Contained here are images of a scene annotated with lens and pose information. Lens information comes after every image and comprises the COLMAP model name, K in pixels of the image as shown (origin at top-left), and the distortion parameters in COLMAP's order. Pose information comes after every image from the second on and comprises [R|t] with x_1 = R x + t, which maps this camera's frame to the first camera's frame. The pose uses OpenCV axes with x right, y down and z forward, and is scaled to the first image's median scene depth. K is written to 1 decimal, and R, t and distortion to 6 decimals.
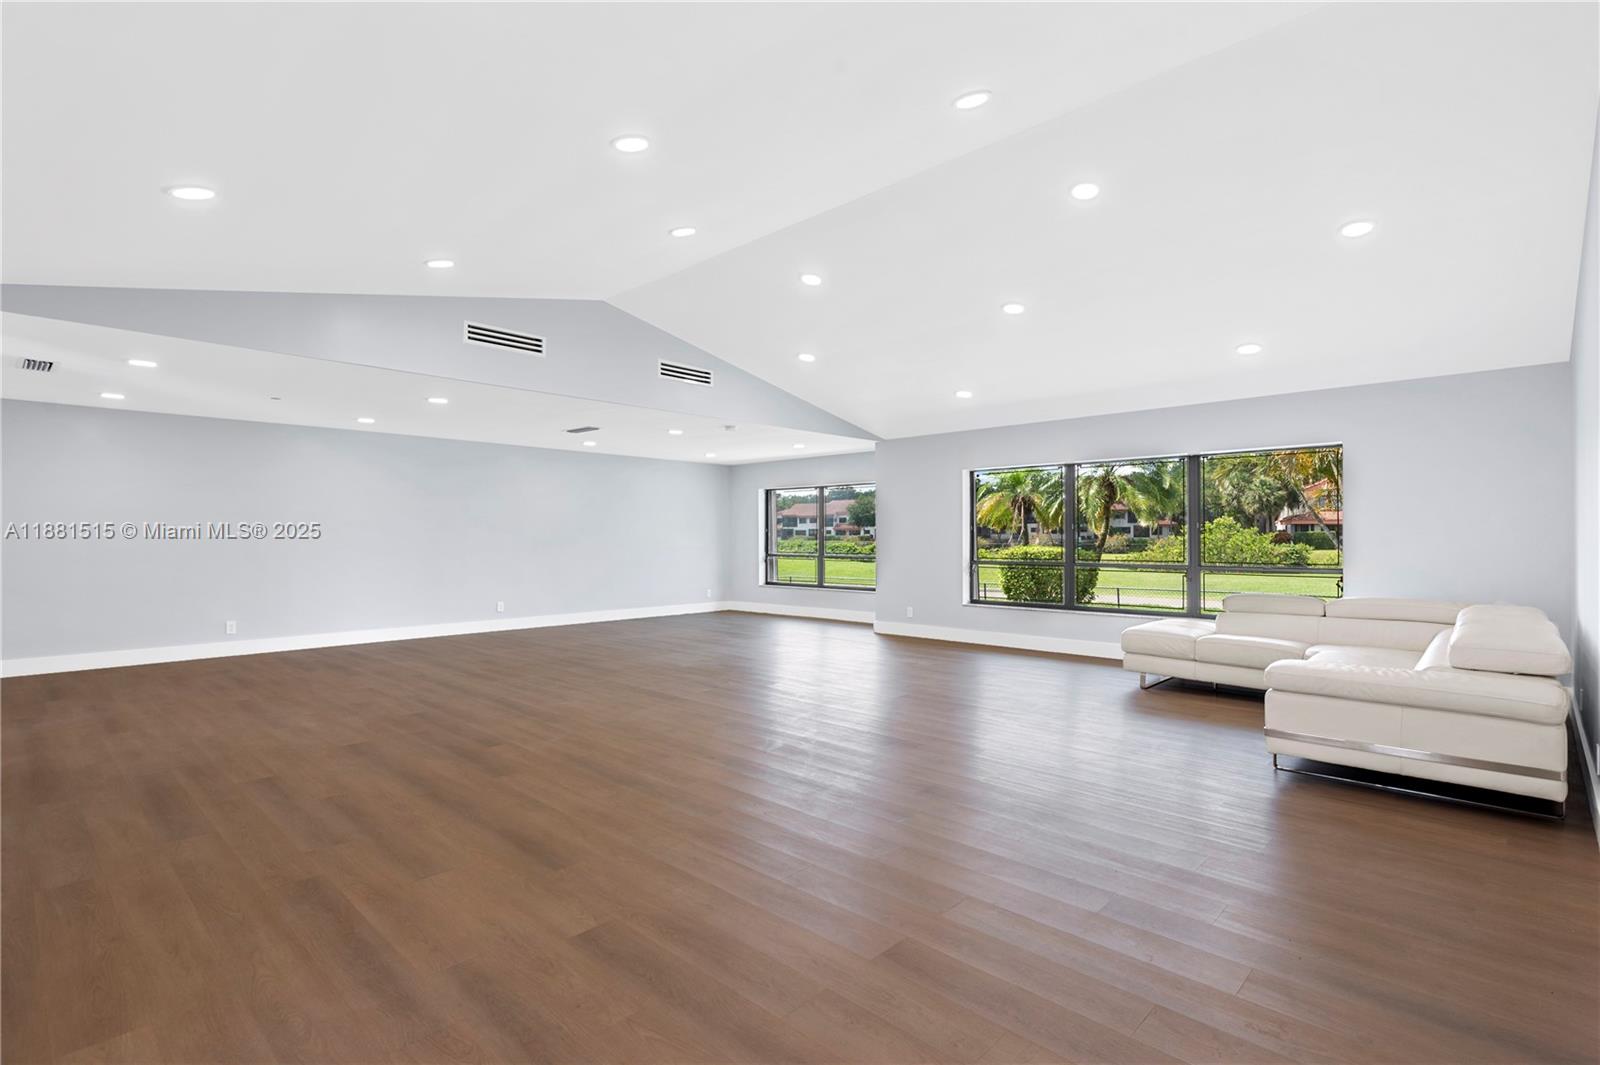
lens RADIAL K [[756.1, 0, 802.5], [0, 756.1, 531.2], [0, 0, 1]] dist [0.012989, -0.000191]
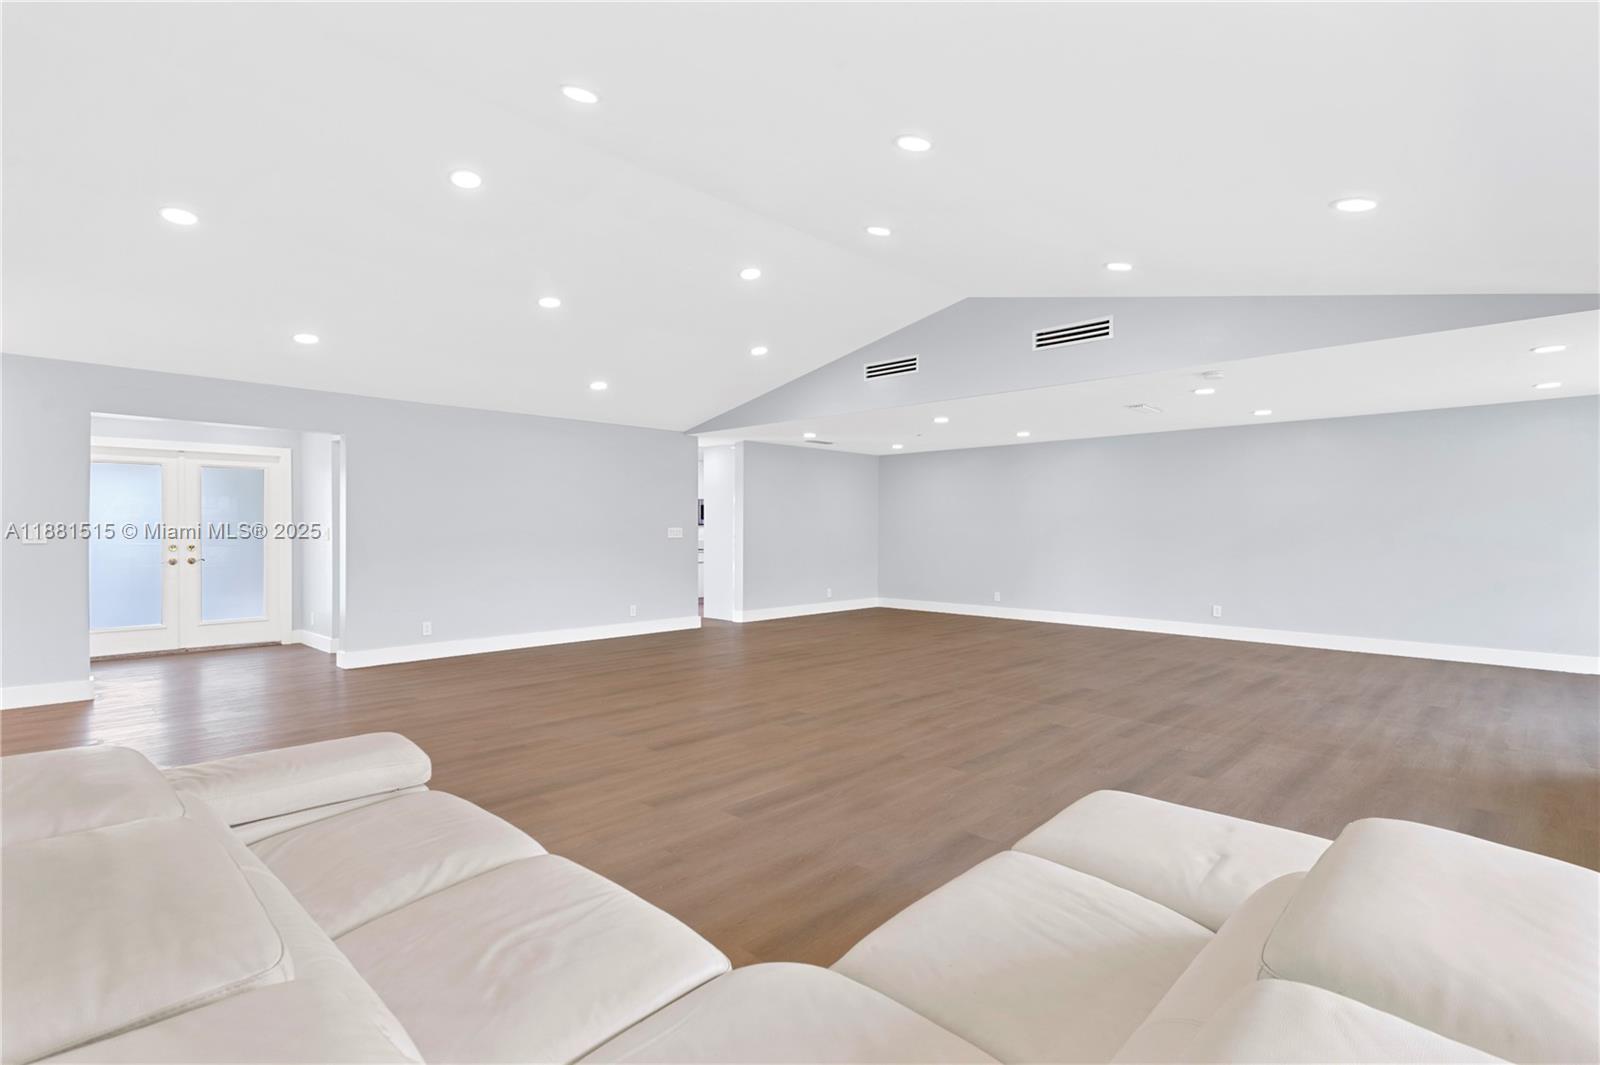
lens RADIAL K [[756.1, 0, 802.5], [0, 756.1, 531.2], [0, 0, 1]] dist [0.012989, -0.000191]
pose [[-0.017616, 0.005293, -0.999831, 0.660095], [-0.000110, 0.999986, 0.005296, 0.002389], [0.999845, 0.000204, -0.017615, 0.699769]]
